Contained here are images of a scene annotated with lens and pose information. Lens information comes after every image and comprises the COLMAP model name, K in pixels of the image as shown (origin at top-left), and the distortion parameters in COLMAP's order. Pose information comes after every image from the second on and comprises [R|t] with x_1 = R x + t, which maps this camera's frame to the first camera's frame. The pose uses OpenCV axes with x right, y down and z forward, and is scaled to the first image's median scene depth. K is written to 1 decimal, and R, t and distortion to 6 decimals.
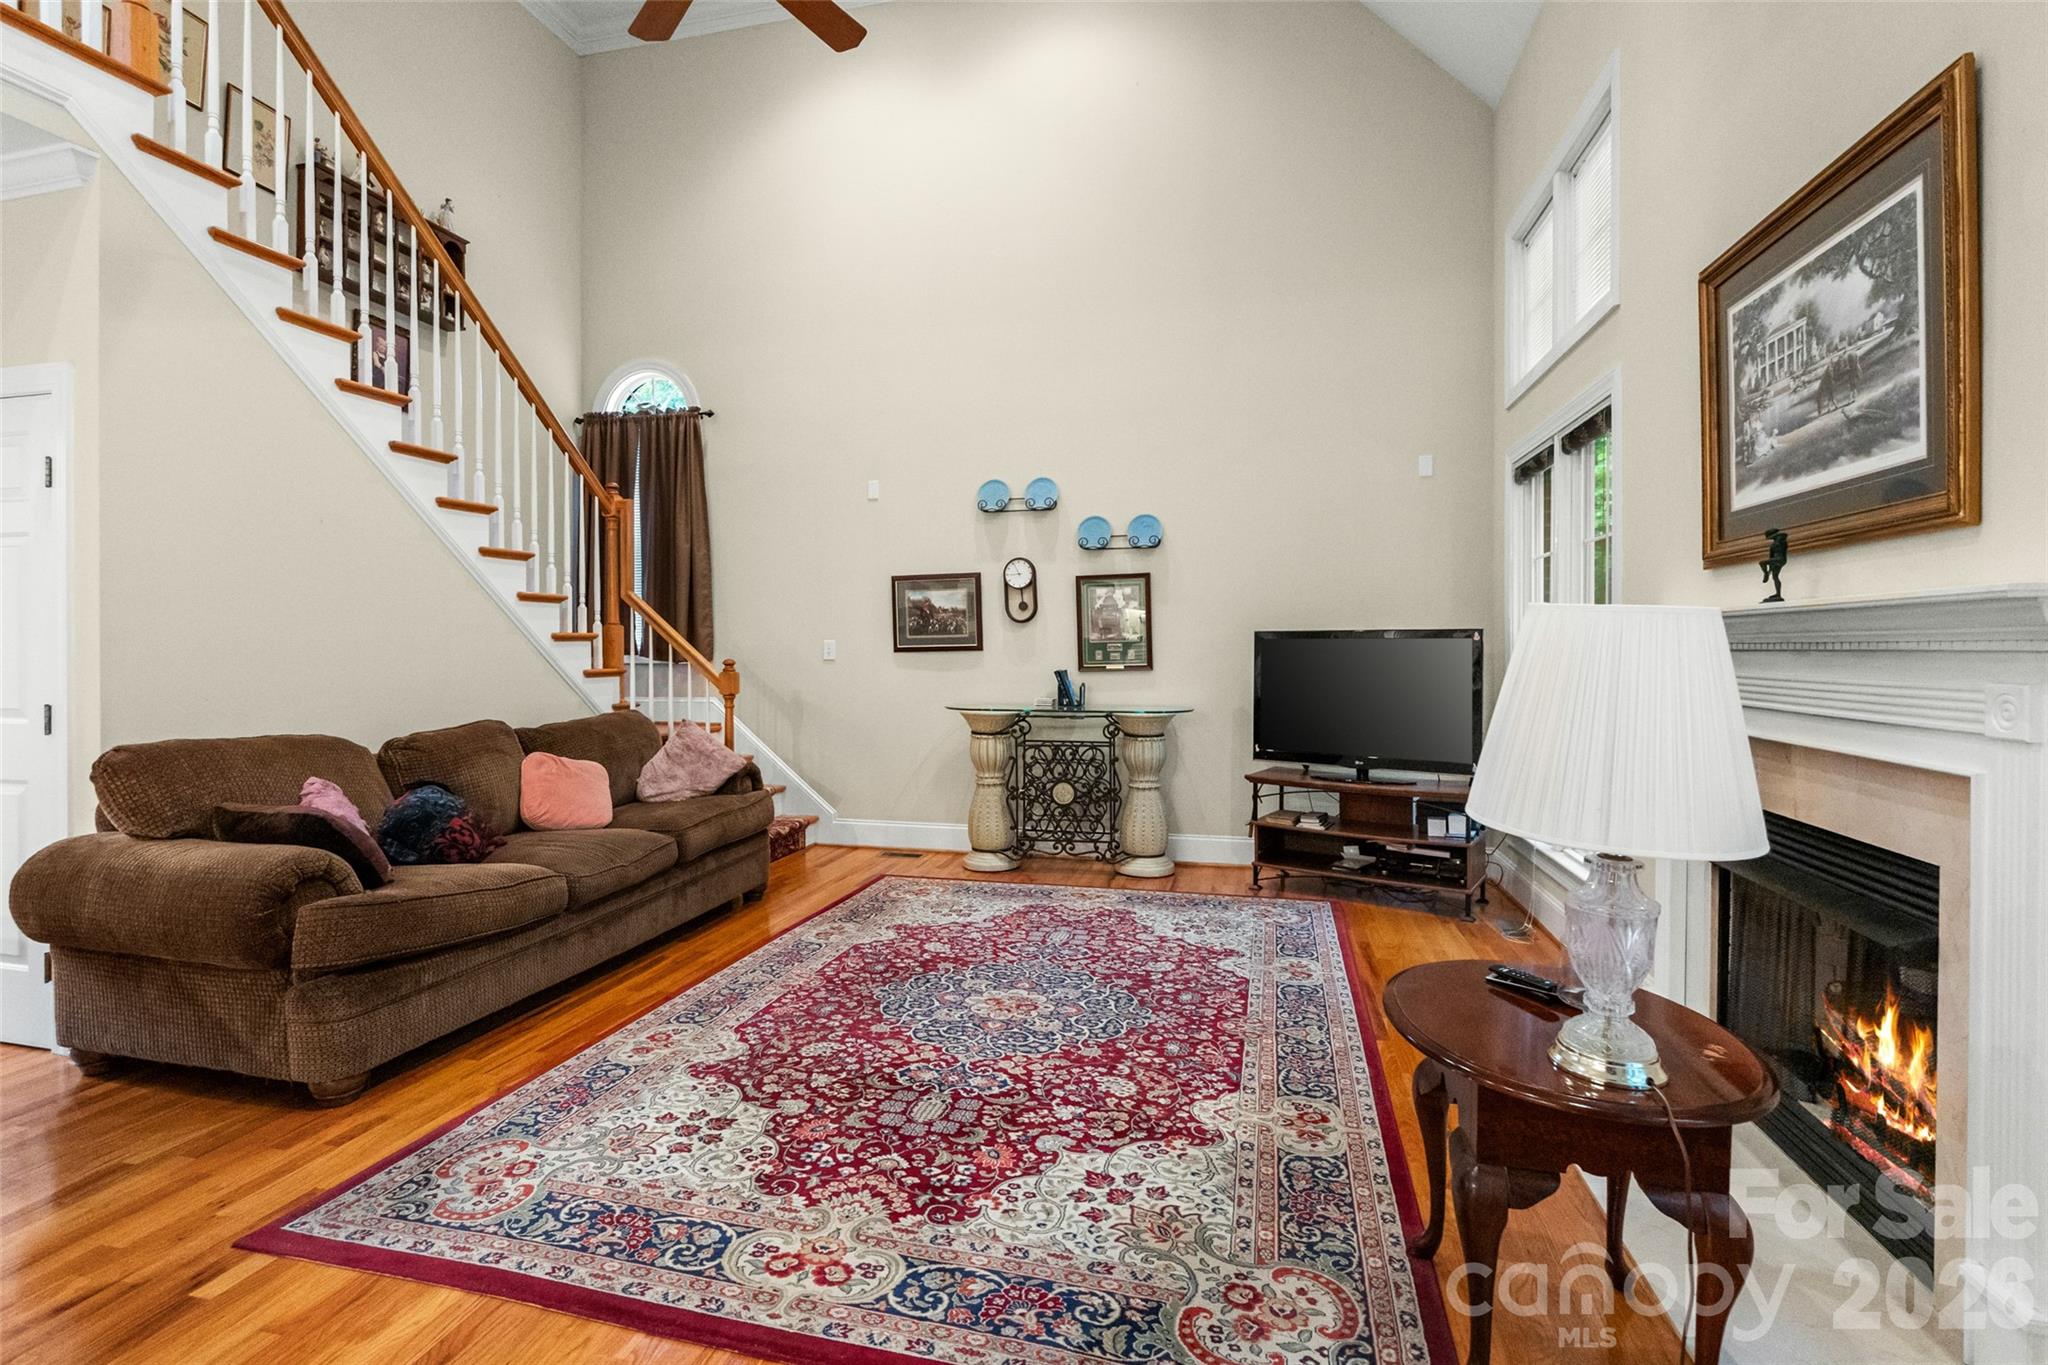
lens RADIAL K [[959.1, 0, 1019.1], [0, 959.1, 651.7], [0, 0, 1]] dist [-0.004086, -0.000137]
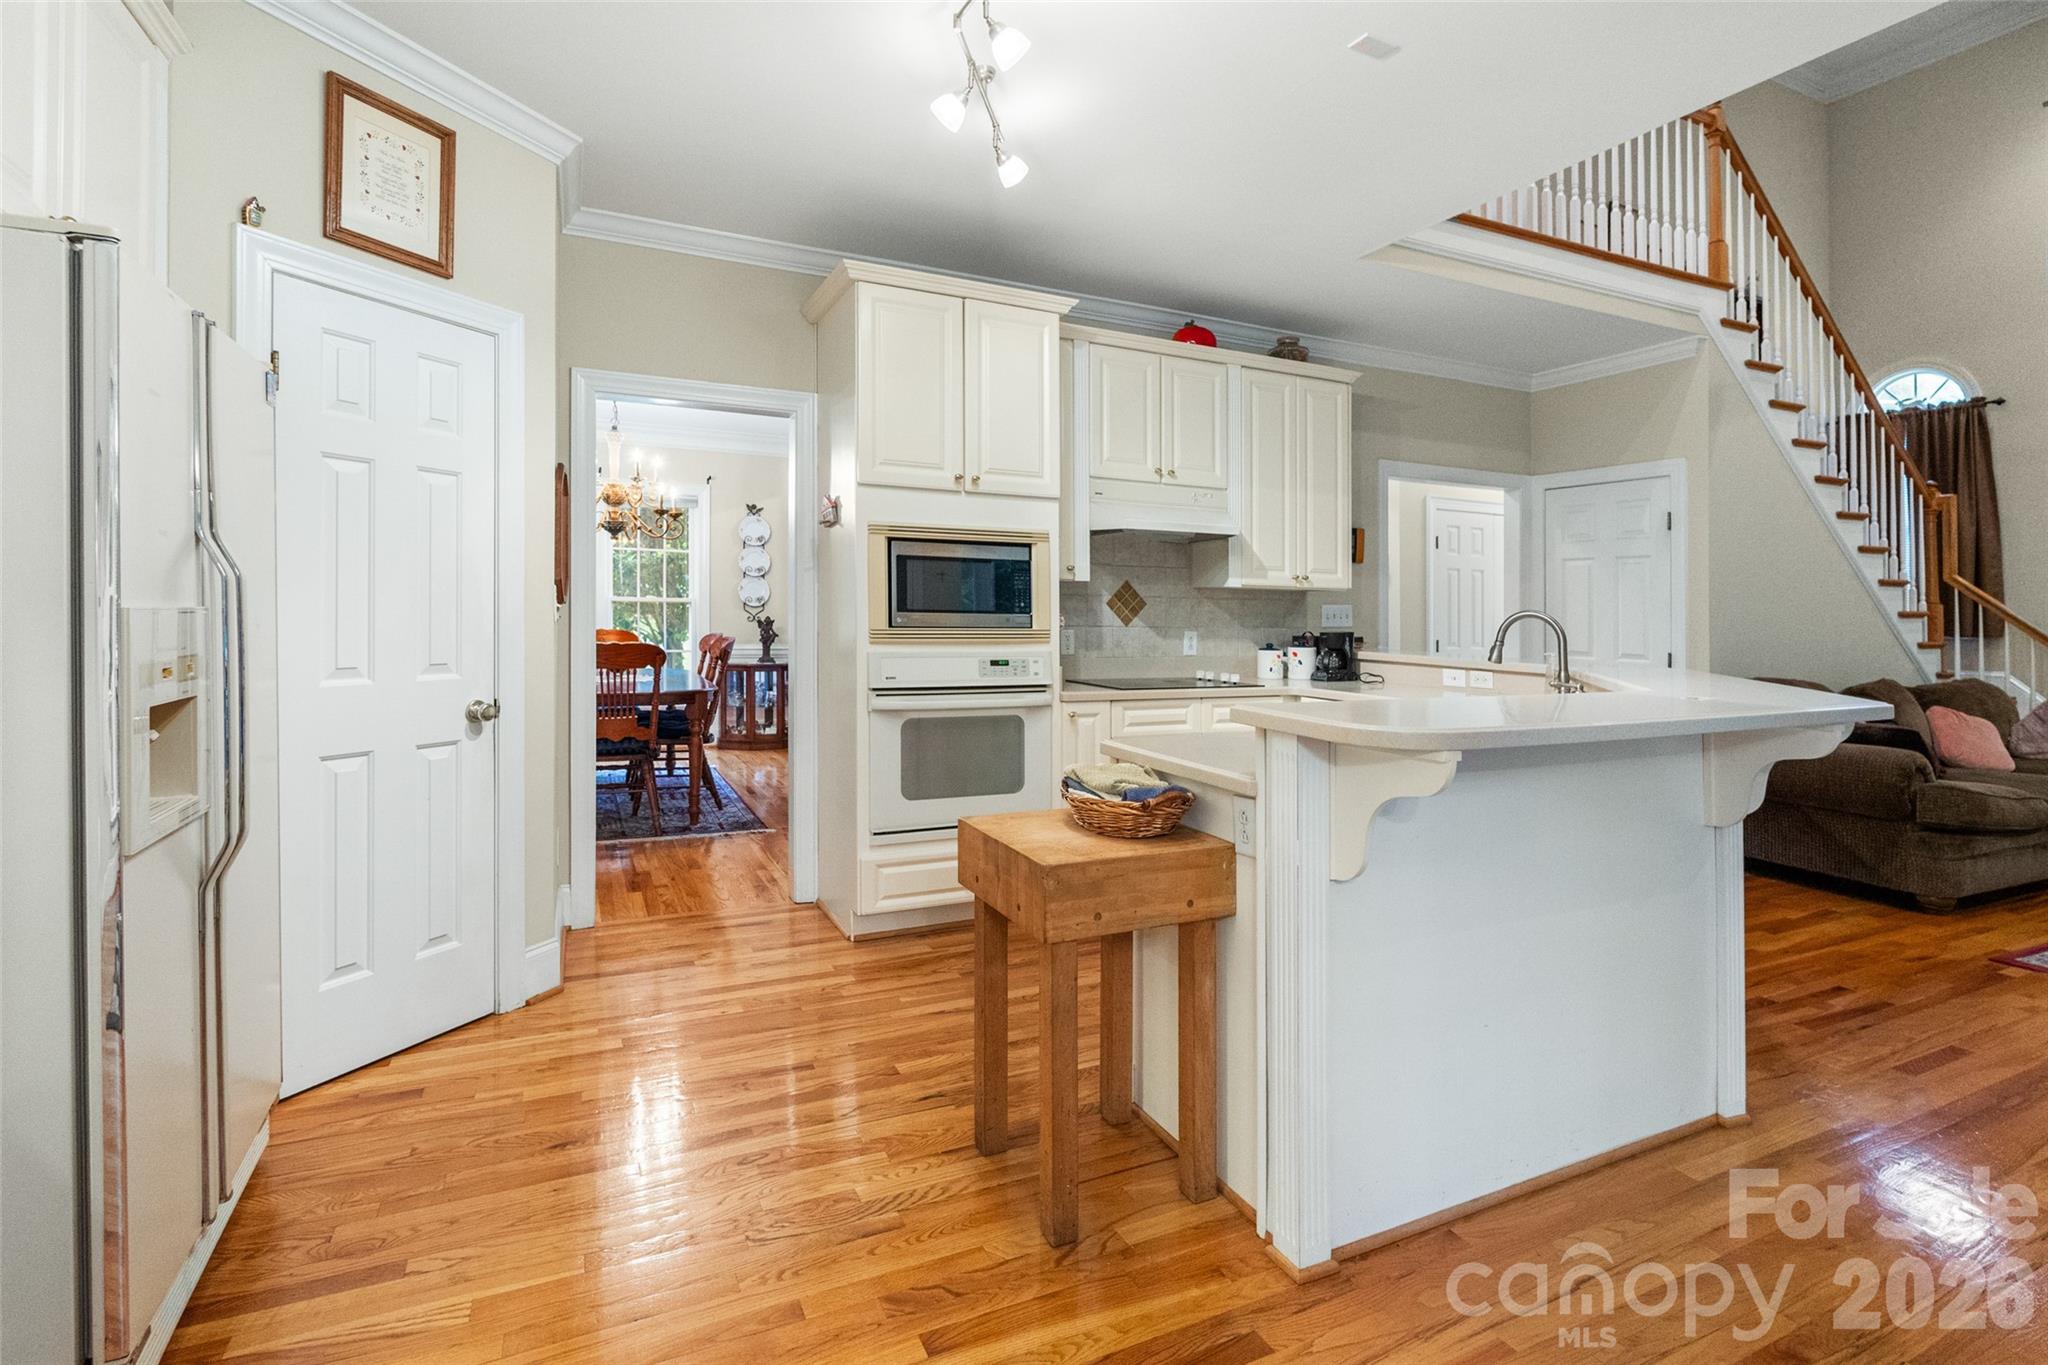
lens RADIAL K [[967.5, 0, 1024.6], [0, 967.5, 608.9], [0, 0, 1]] dist [-0.003839, -0.000373]
pose [[0.634299, 0.007025, -0.773056, -0.408136], [-0.015517, 0.999873, -0.003646, -0.002899], [0.772932, 0.014308, 0.634328, -1.089452]]
